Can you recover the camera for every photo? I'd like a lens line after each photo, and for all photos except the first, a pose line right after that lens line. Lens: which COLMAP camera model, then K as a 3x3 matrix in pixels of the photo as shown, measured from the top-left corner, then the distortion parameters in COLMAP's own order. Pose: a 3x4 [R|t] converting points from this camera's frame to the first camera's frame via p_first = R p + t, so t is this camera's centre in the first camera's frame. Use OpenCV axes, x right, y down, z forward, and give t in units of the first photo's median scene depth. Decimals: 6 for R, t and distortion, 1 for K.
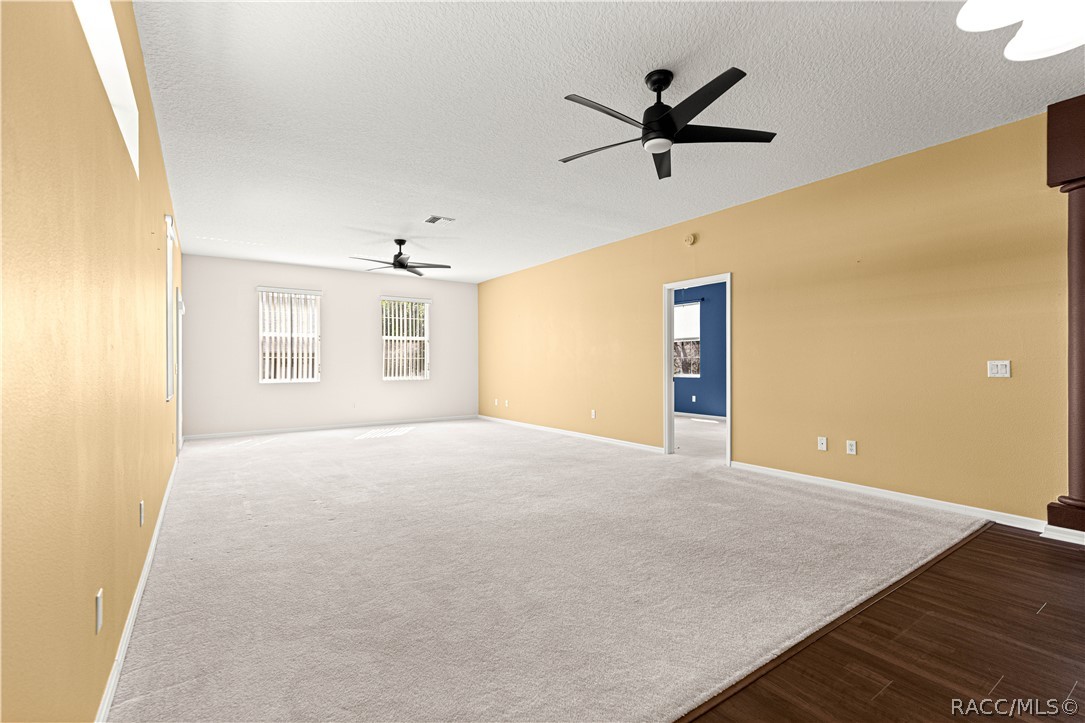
lens RADIAL K [[484.0, 0, 542.8], [0, 484.0, 367.5], [0, 0, 1]] dist [0.000939, 0.000069]
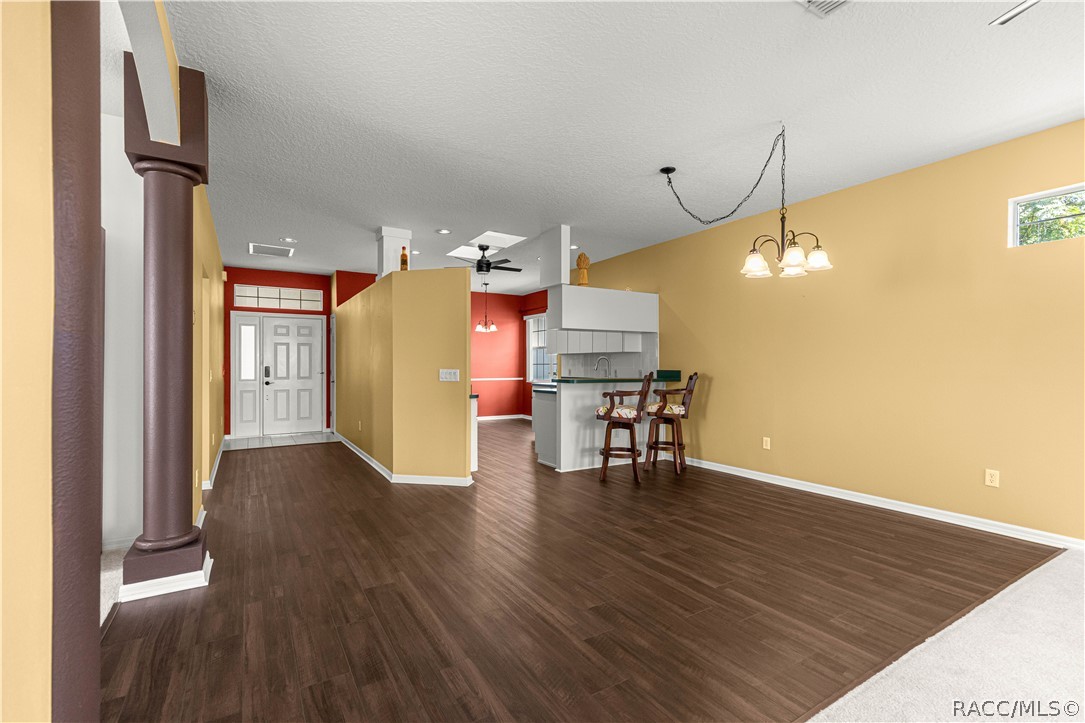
lens RADIAL K [[484.3, 0, 542.5], [0, 484.3, 361.5], [0, 0, 1]] dist [0.011790, 0.000026]
pose [[-0.998795, 0.001770, 0.049039, 0.783325], [0.001770, 0.999998, -0.000039, -0.032388], [-0.049039, 0.000048, -0.998797, 1.291464]]
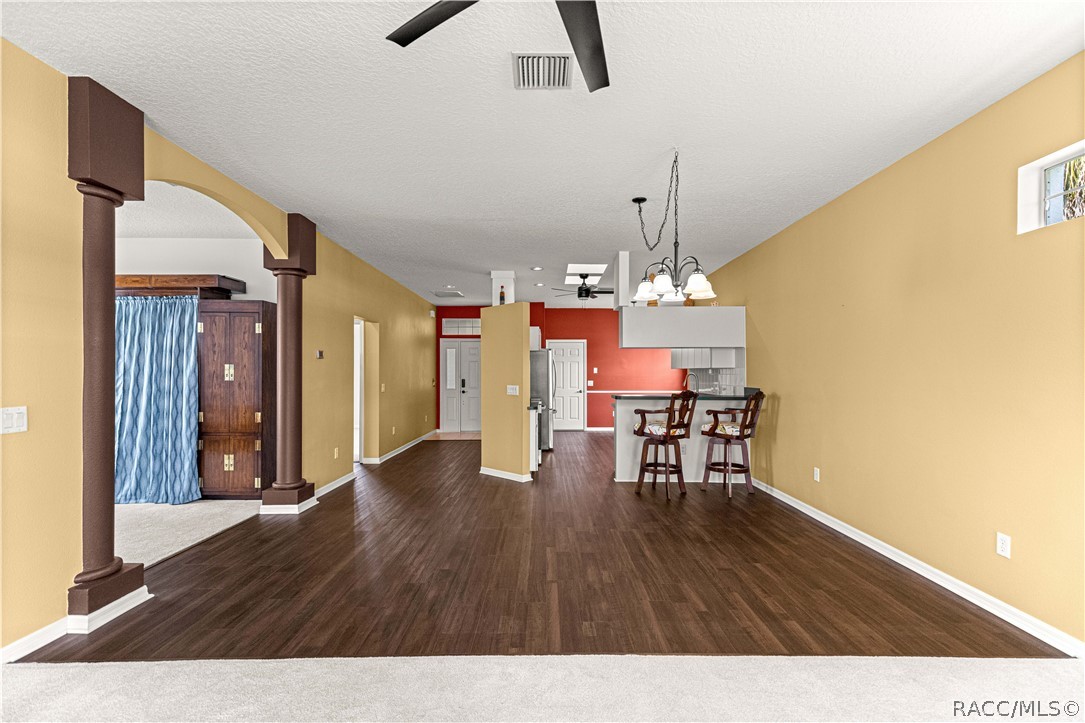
lens RADIAL K [[480.4, 0, 546.8], [0, 480.4, 370.9], [0, 0, 1]] dist [0.013349, -0.000179]
pose [[-0.828814, 0.003769, 0.559511, -0.007028], [0.004594, 0.999989, 0.000069, -0.064168], [-0.559505, 0.002628, -0.828823, 1.245546]]
